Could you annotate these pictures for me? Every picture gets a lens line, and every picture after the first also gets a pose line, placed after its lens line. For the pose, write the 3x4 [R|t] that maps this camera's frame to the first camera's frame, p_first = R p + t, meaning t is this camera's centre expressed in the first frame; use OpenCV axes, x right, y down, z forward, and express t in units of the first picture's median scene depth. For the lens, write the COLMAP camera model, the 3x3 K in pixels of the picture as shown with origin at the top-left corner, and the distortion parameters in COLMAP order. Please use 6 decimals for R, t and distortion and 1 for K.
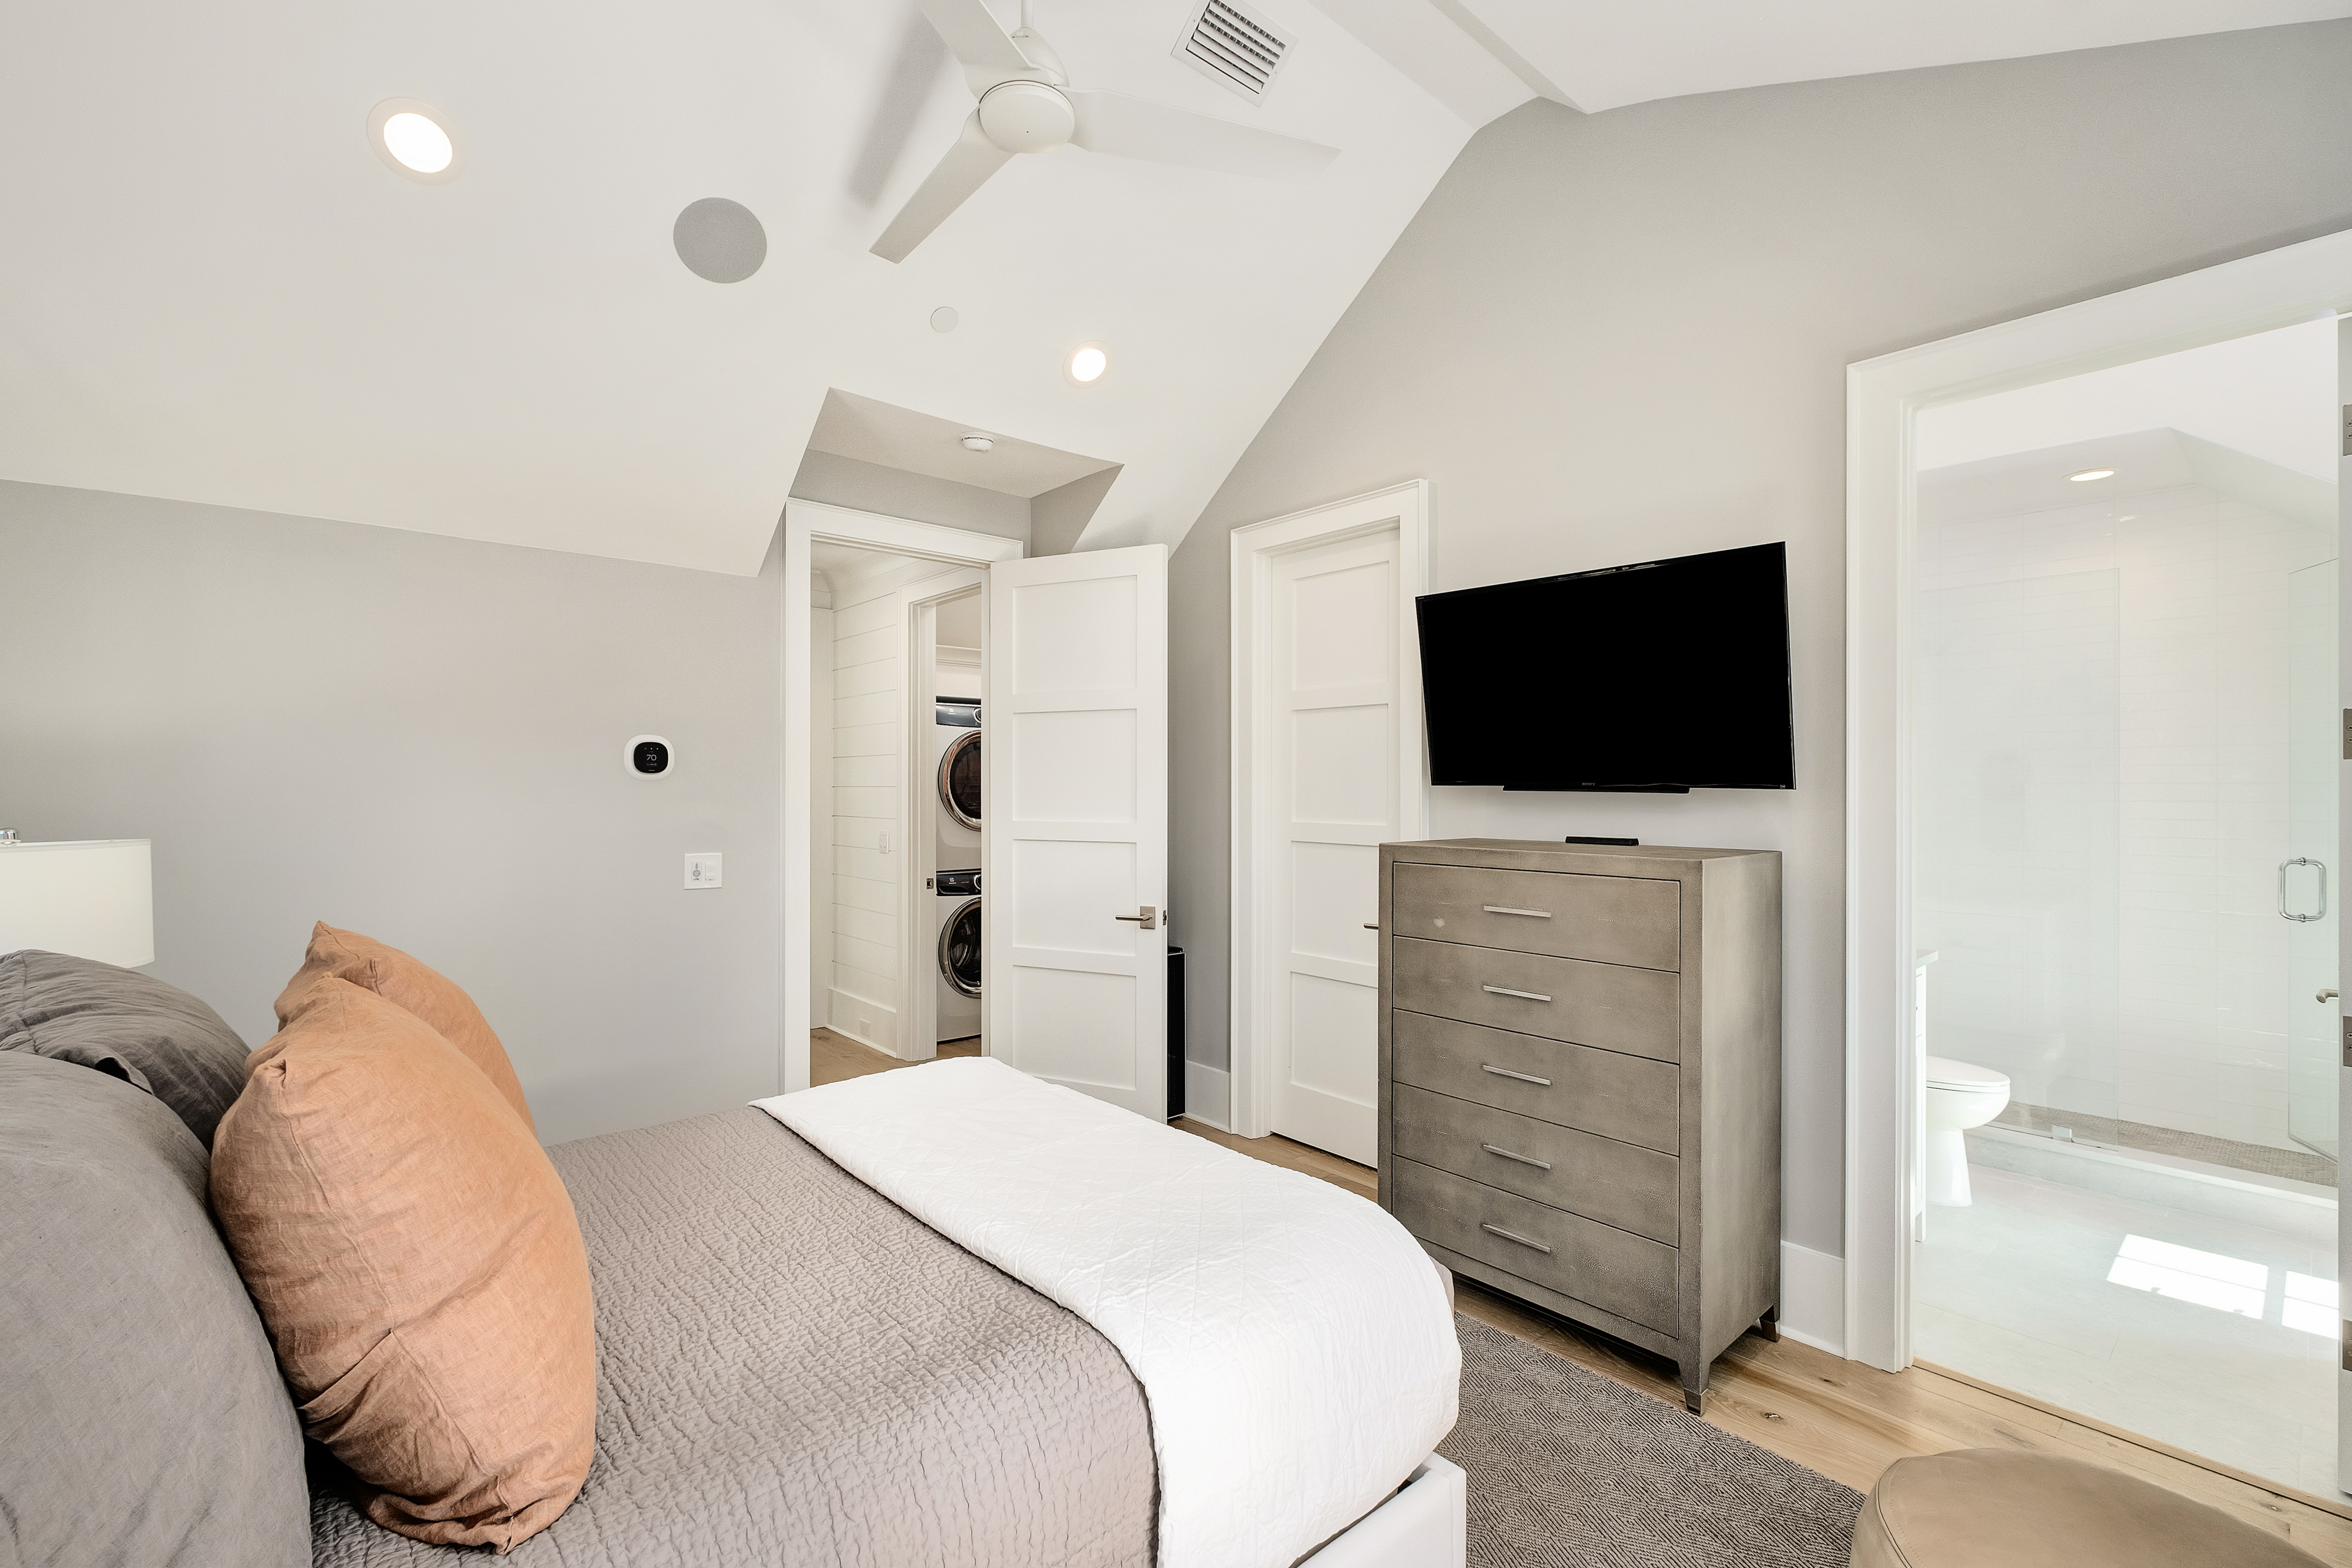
lens RADIAL K [[1021.2, 0, 1184.4], [0, 1021.2, 786.9], [0, 0, 1]] dist [-0.000248, -0.000226]
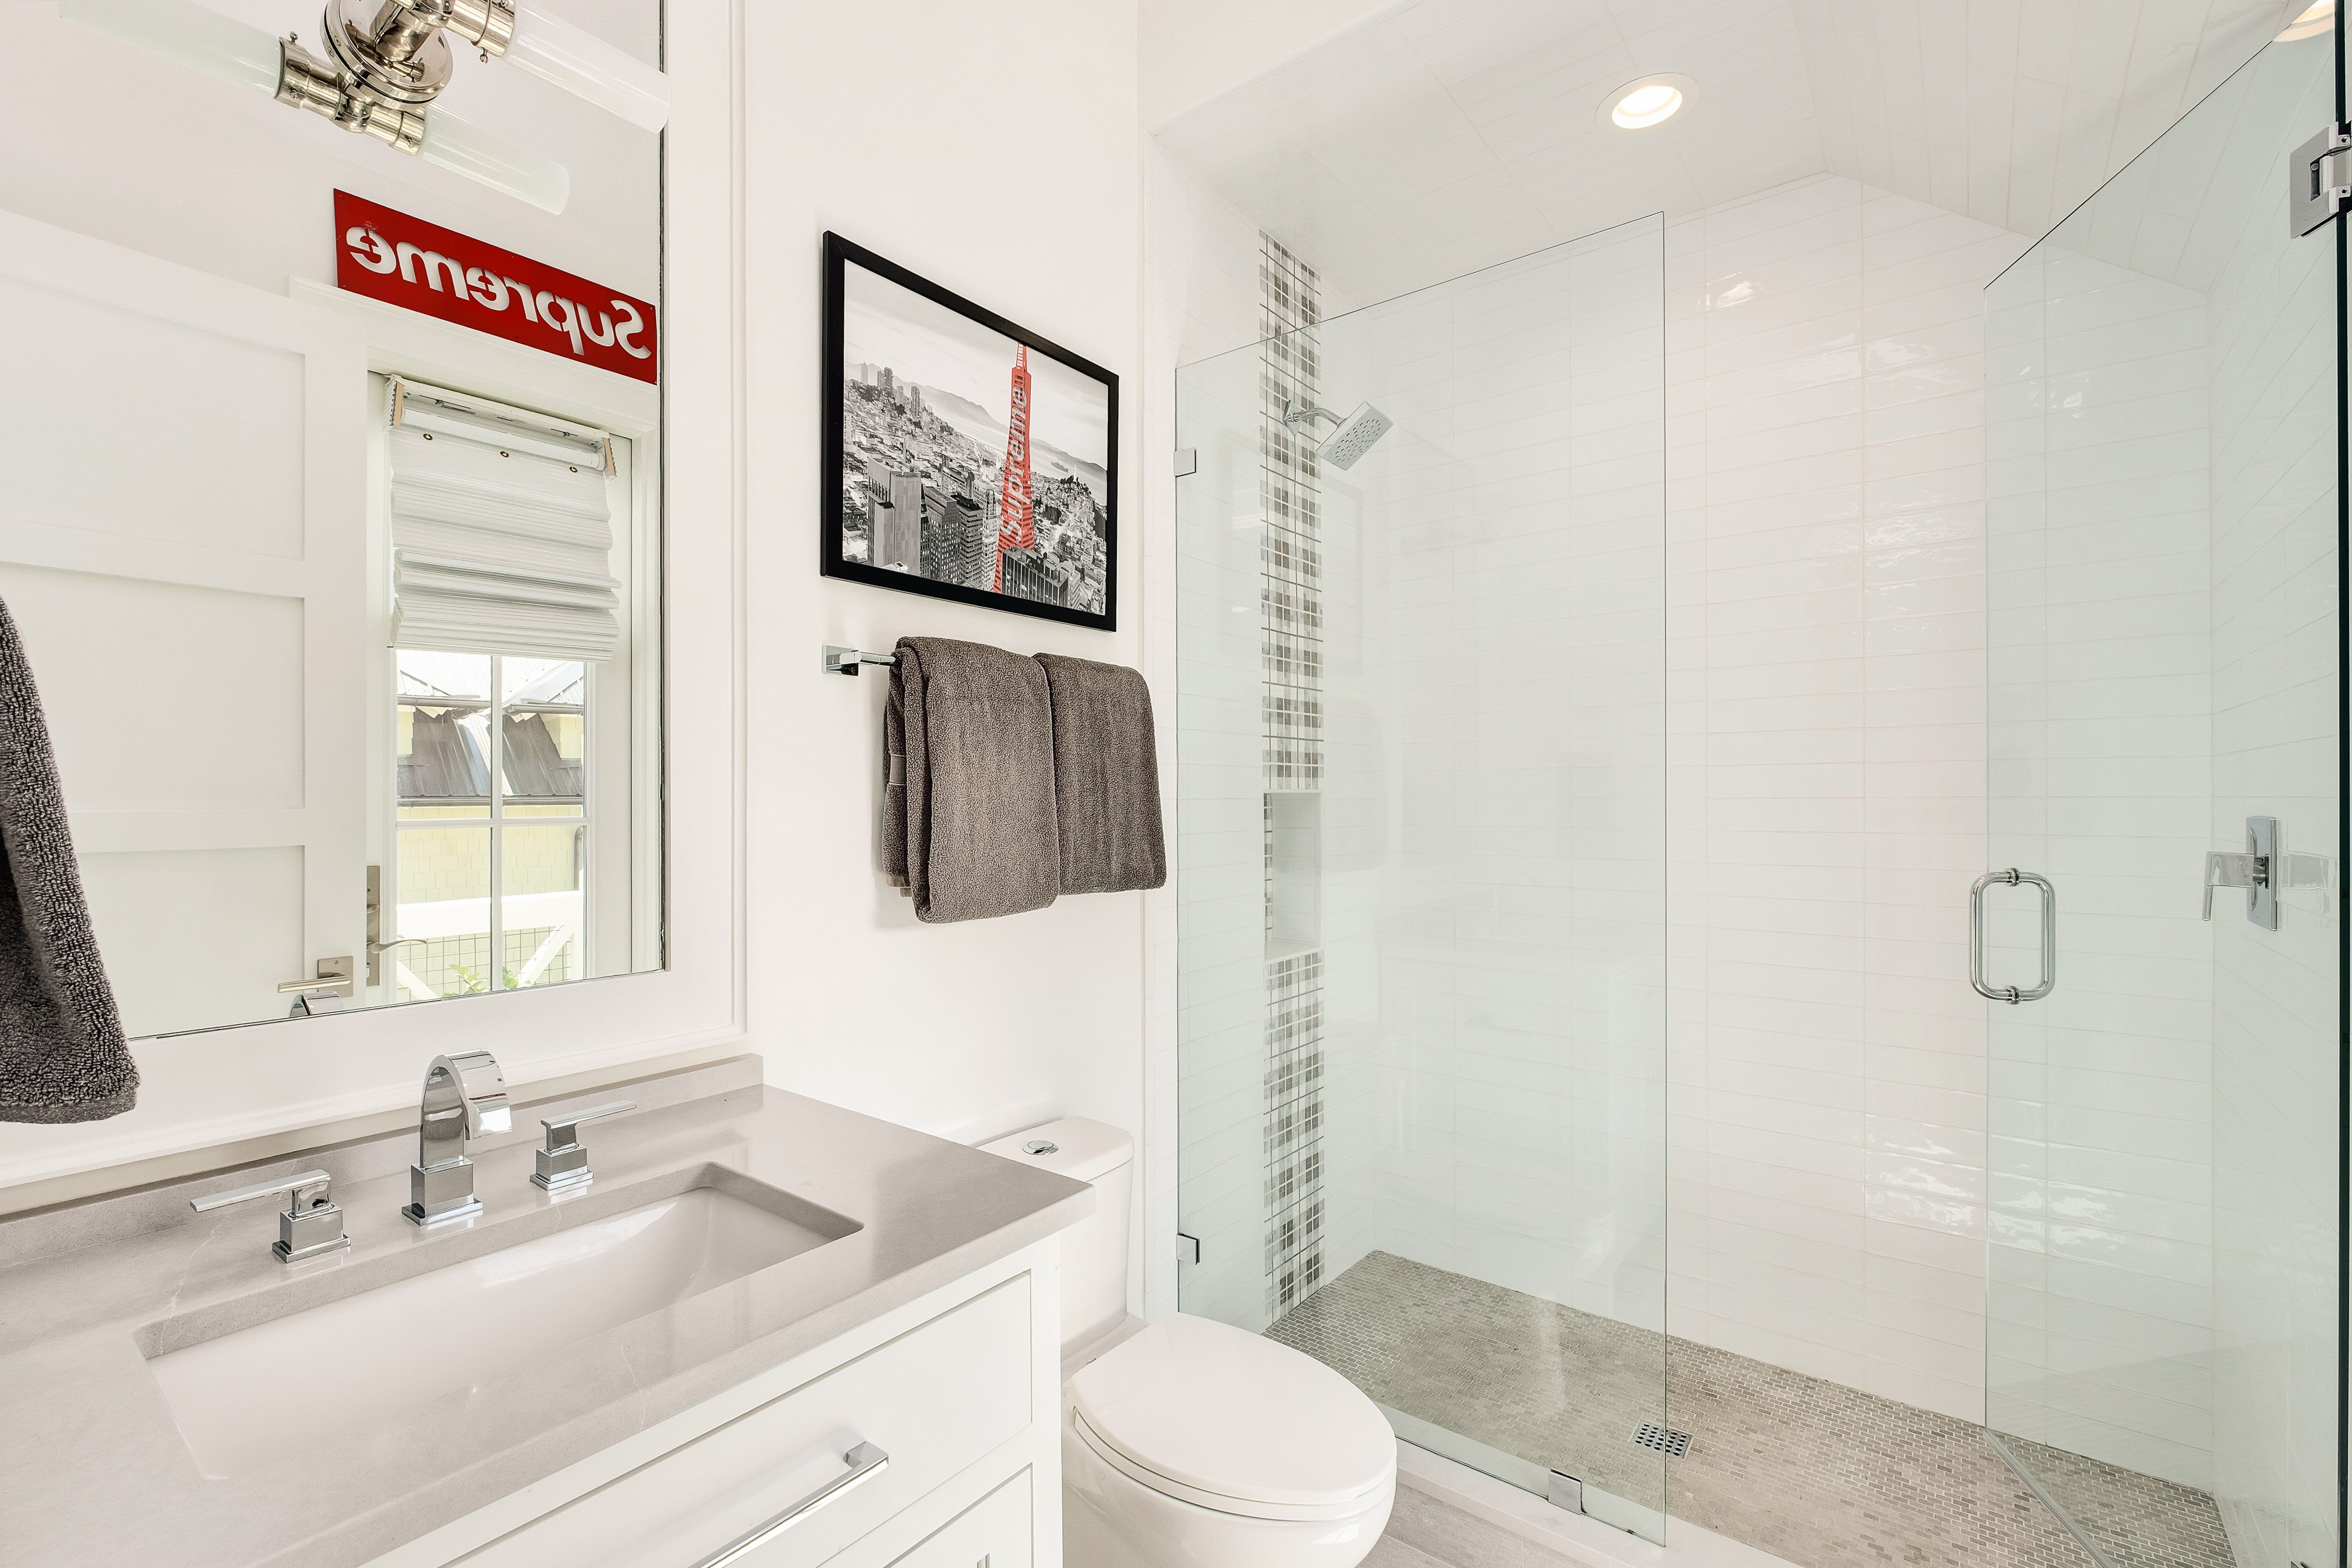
lens RADIAL K [[1021.2, 0, 1170.0], [0, 1021.2, 788.2], [0, 0, 1]] dist [-0.000248, -0.000226]
pose [[0.987043, 0.000482, 0.160454, 0.626165], [-0.000218, 0.999999, -0.001661, 0.032122], [-0.160455, 0.001604, 0.987042, 0.588547]]
